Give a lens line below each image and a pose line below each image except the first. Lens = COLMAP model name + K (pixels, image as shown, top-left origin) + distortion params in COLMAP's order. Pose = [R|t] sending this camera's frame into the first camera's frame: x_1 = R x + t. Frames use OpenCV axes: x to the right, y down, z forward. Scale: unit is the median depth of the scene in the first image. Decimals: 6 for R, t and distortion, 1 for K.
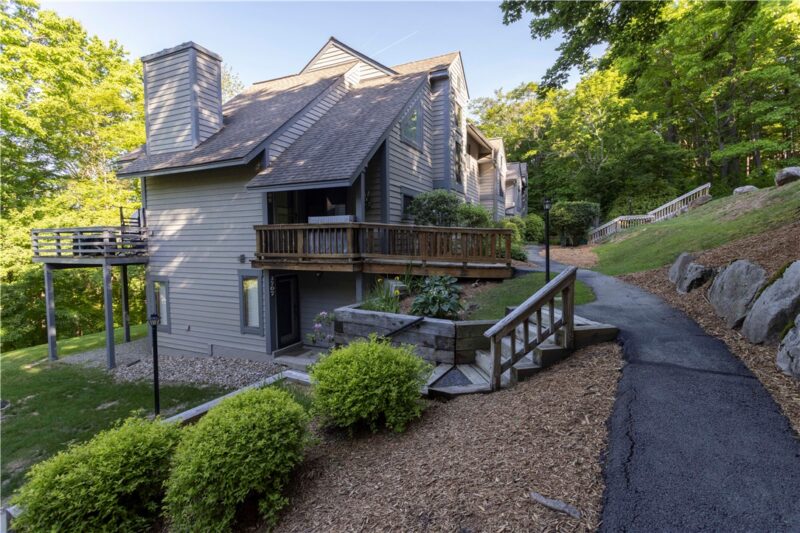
lens RADIAL K [[382.2, 0, 400.0], [0, 382.2, 266.5], [0, 0, 1]] dist [0.001587, 0.001139]
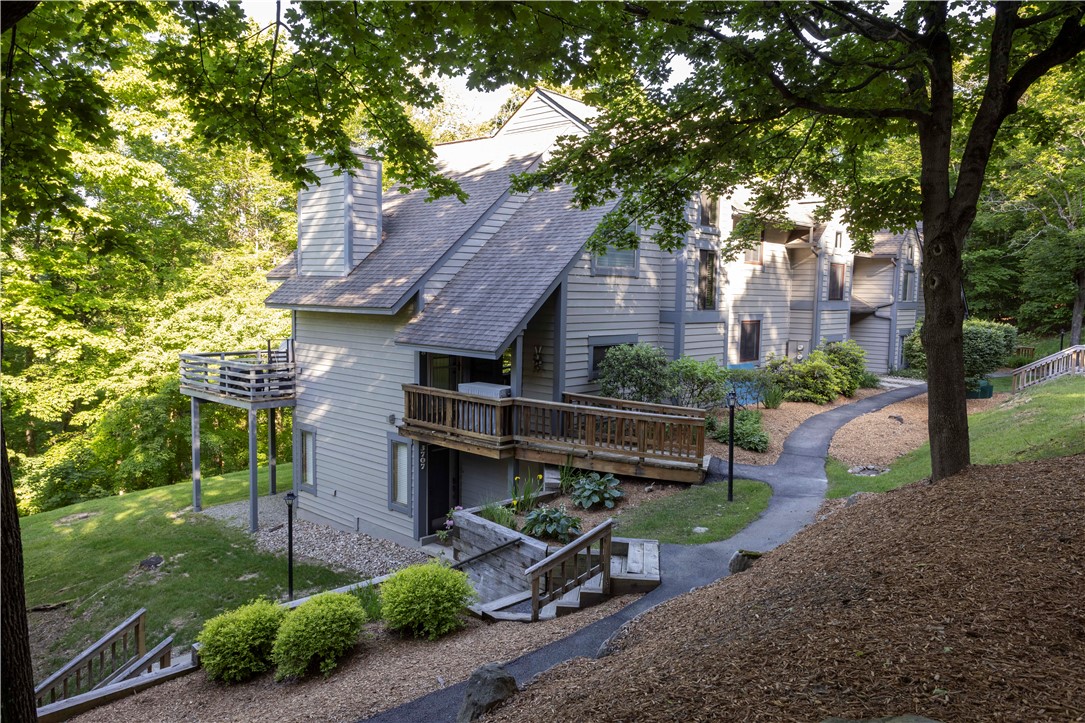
lens RADIAL K [[817.4, 0, 537.0], [0, 817.4, 358.9], [0, 0, 1]] dist [-0.006076, 0.003793]
pose [[0.946828, 0.054168, -0.317149, 0.461347], [-0.041739, 0.998076, 0.045860, -0.263368], [0.319023, -0.030184, 0.947266, -0.590301]]
